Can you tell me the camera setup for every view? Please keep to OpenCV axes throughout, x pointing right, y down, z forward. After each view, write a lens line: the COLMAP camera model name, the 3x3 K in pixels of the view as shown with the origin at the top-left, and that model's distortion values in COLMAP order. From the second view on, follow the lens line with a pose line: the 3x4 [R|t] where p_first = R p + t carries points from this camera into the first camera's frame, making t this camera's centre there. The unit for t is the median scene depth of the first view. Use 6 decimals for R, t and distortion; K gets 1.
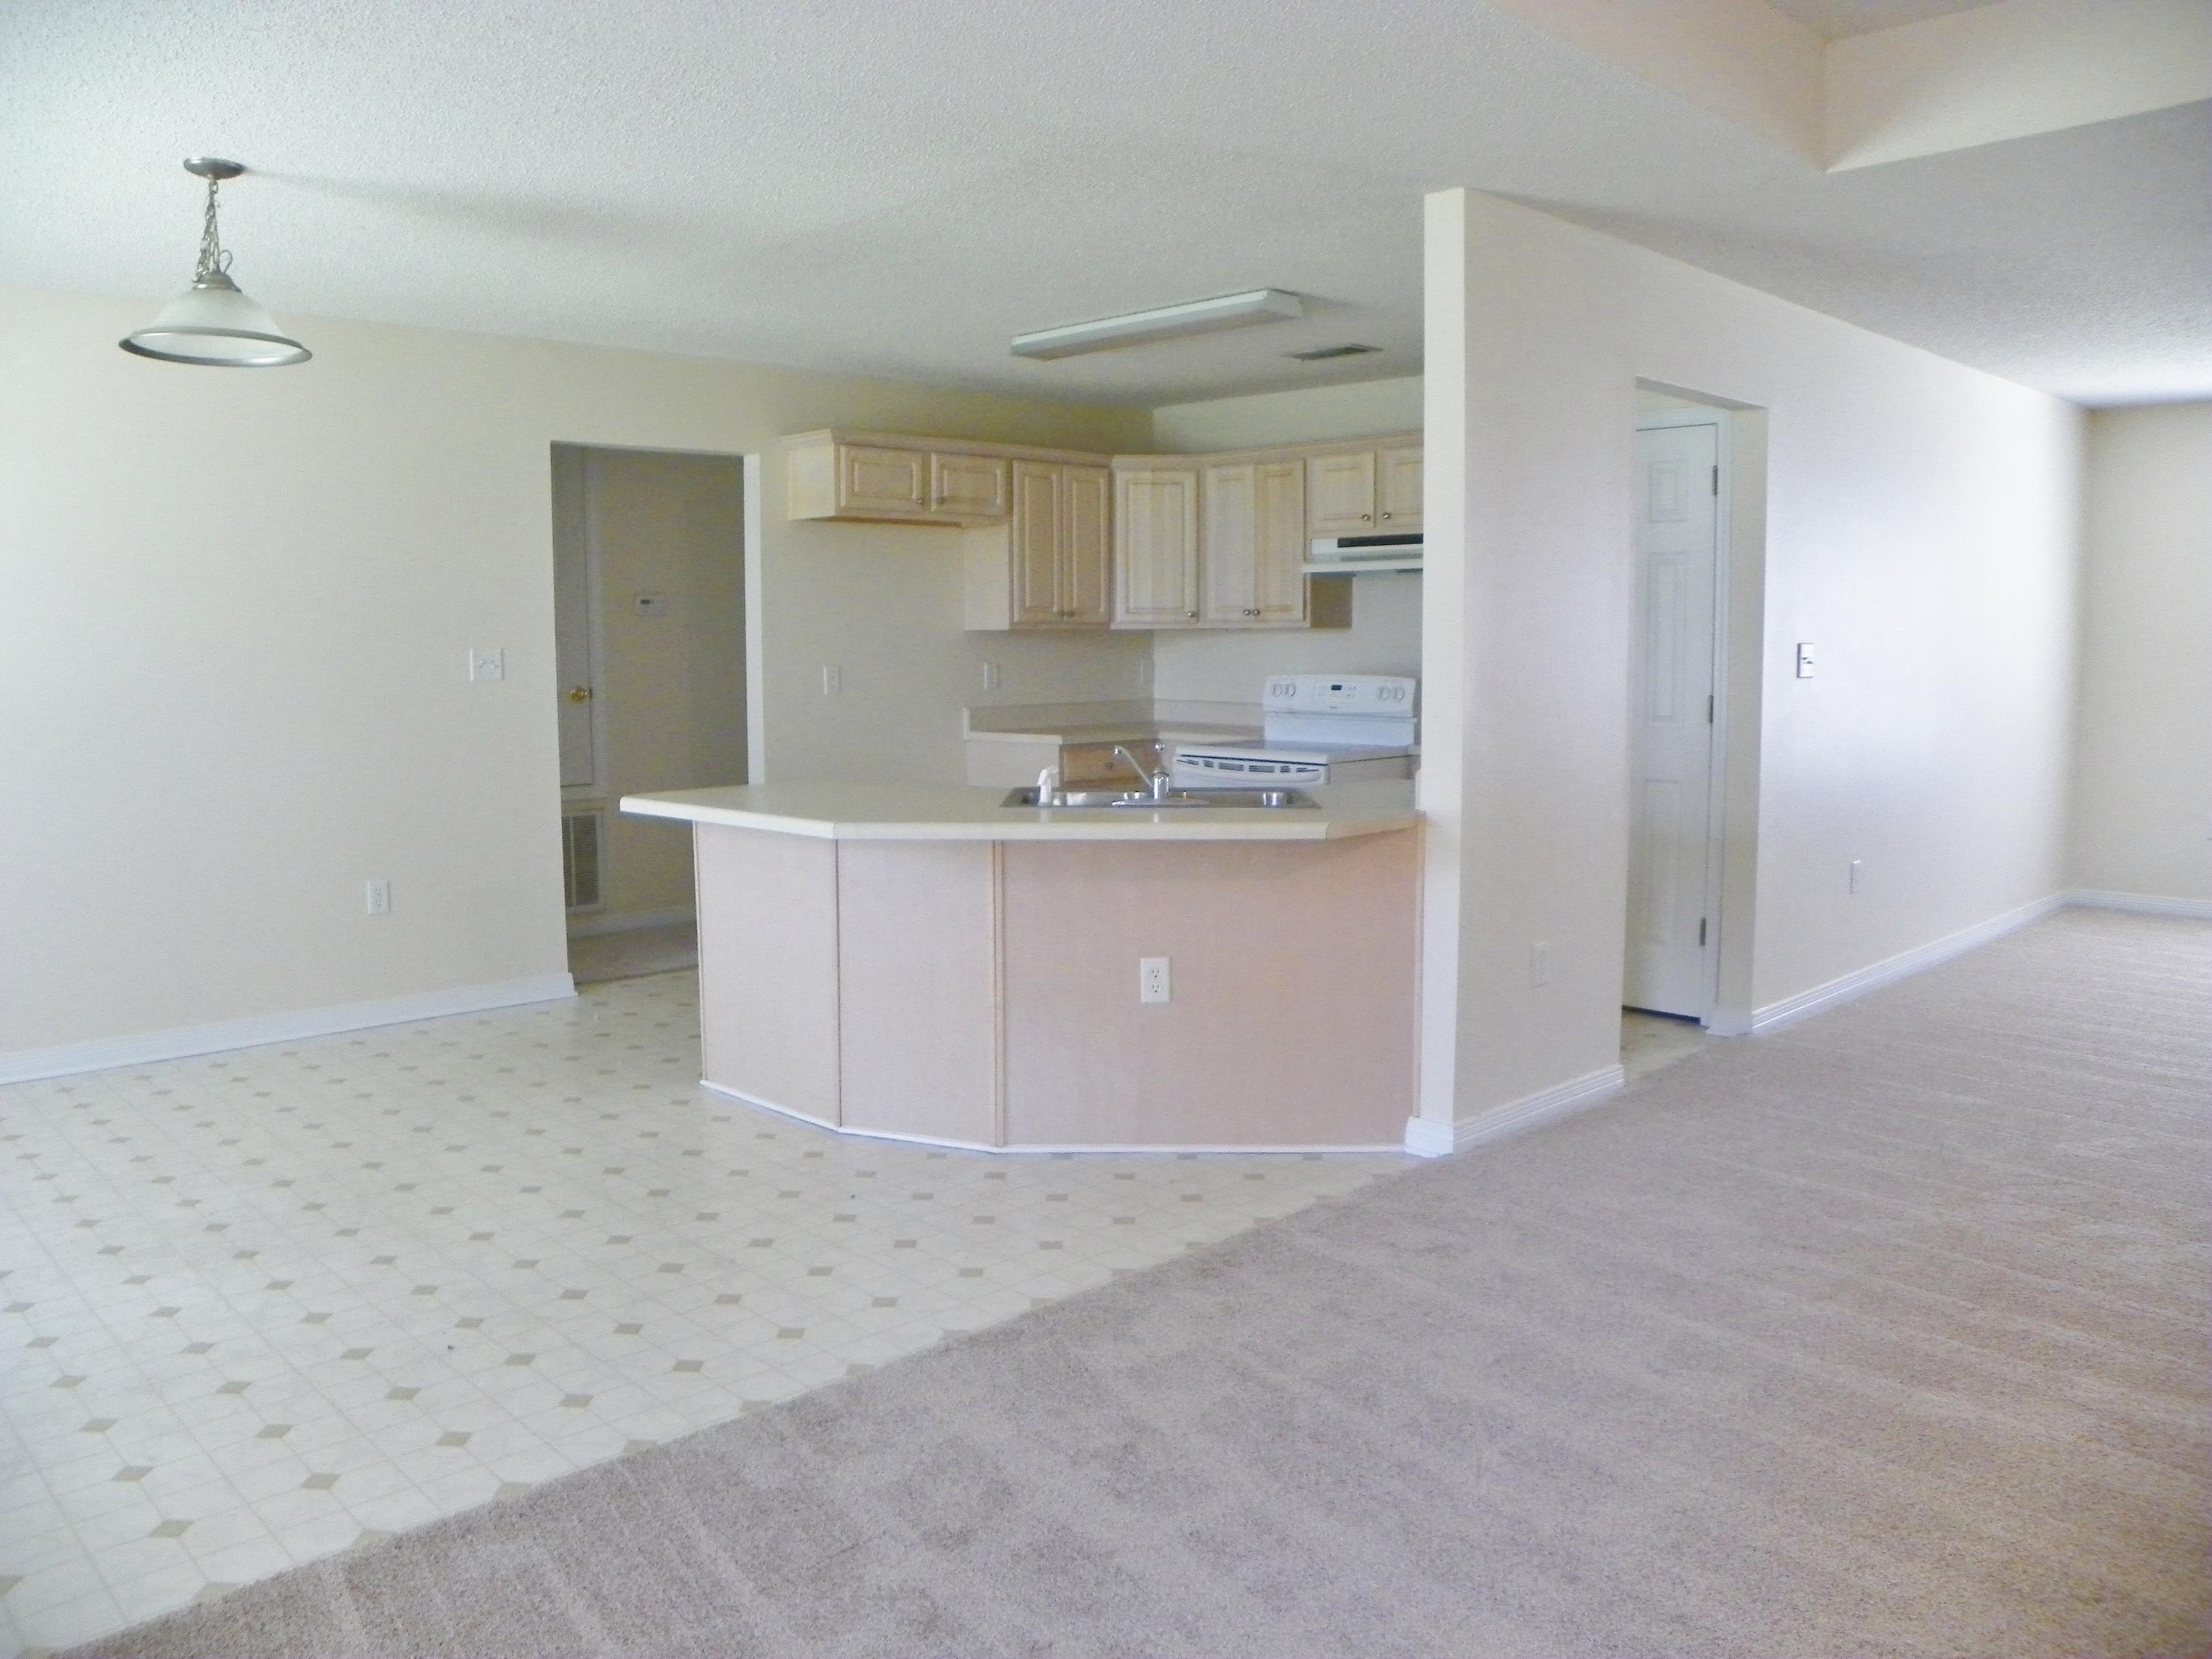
lens RADIAL K [[1684.7, 0, 1088.0], [0, 1684.7, 832.7], [0, 0, 1]] dist [-0.155610, 0.086773]
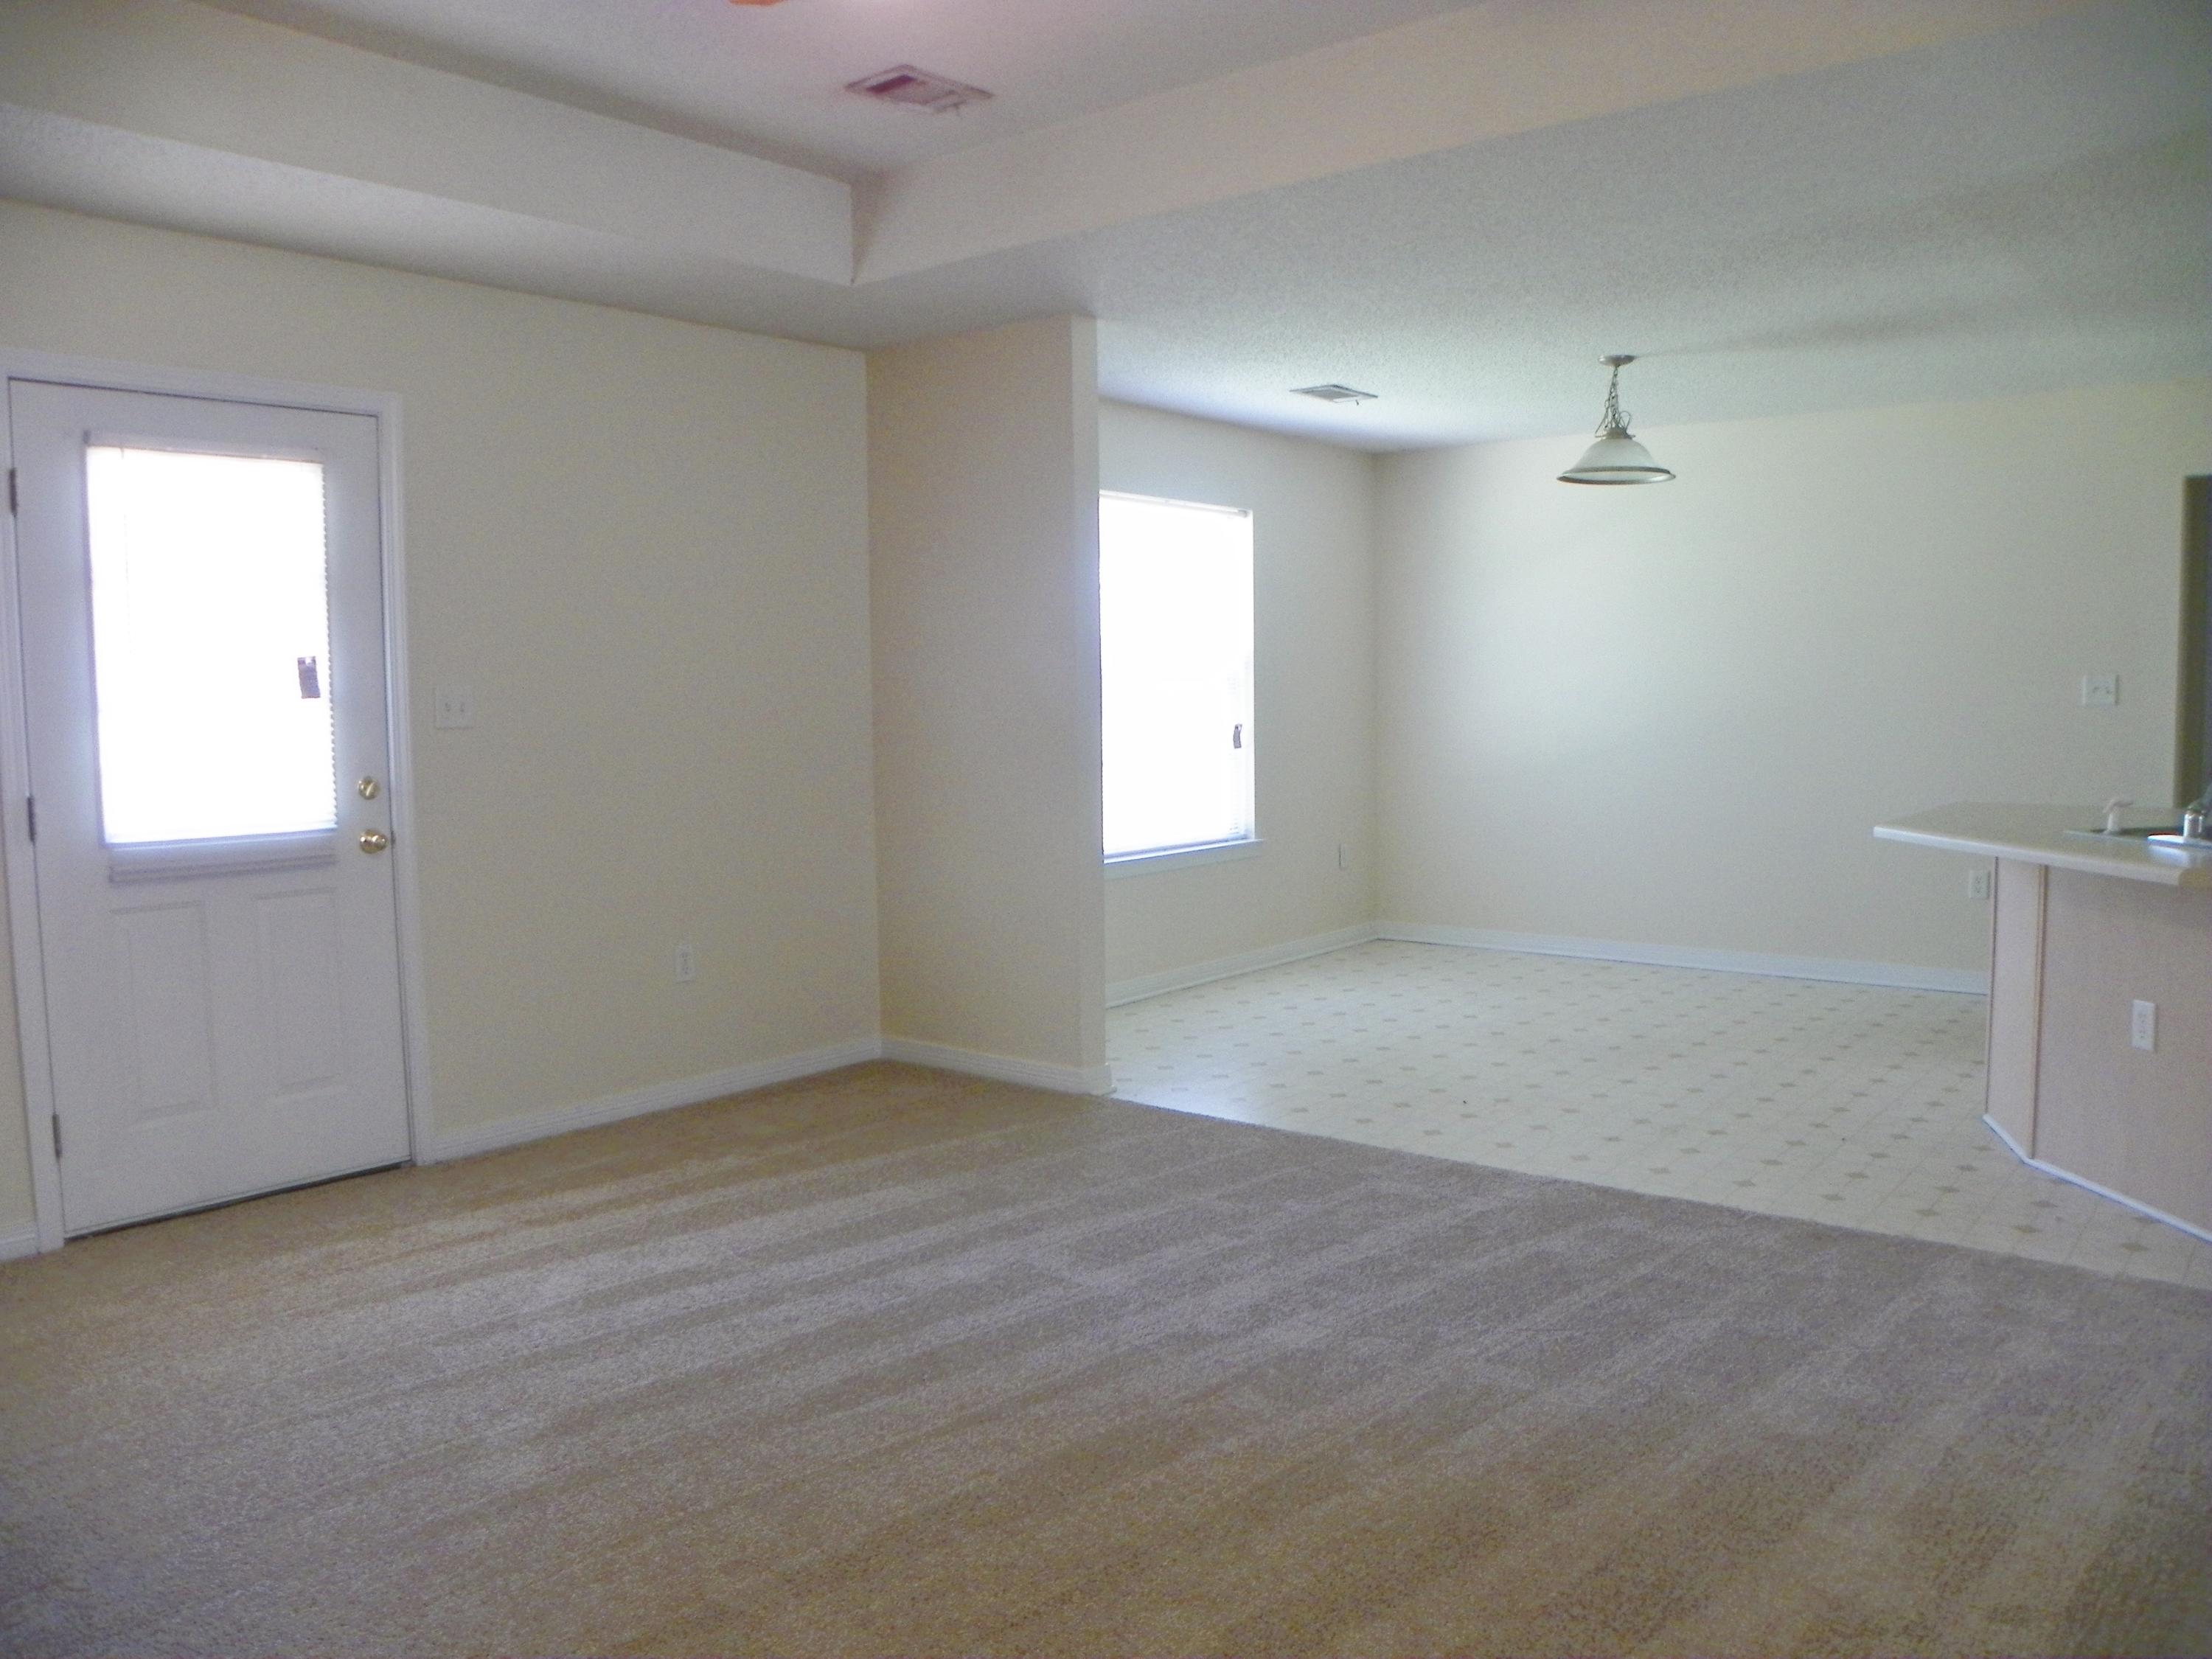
lens RADIAL K [[1684.7, 0, 1088.0], [0, 1684.7, 832.7], [0, 0, 1]] dist [-0.155610, 0.086773]
pose [[0.121470, 0.088605, -0.988632, 1.031677], [-0.103416, 0.991717, 0.076175, -0.031804], [0.987193, 0.092988, 0.129627, 0.350167]]
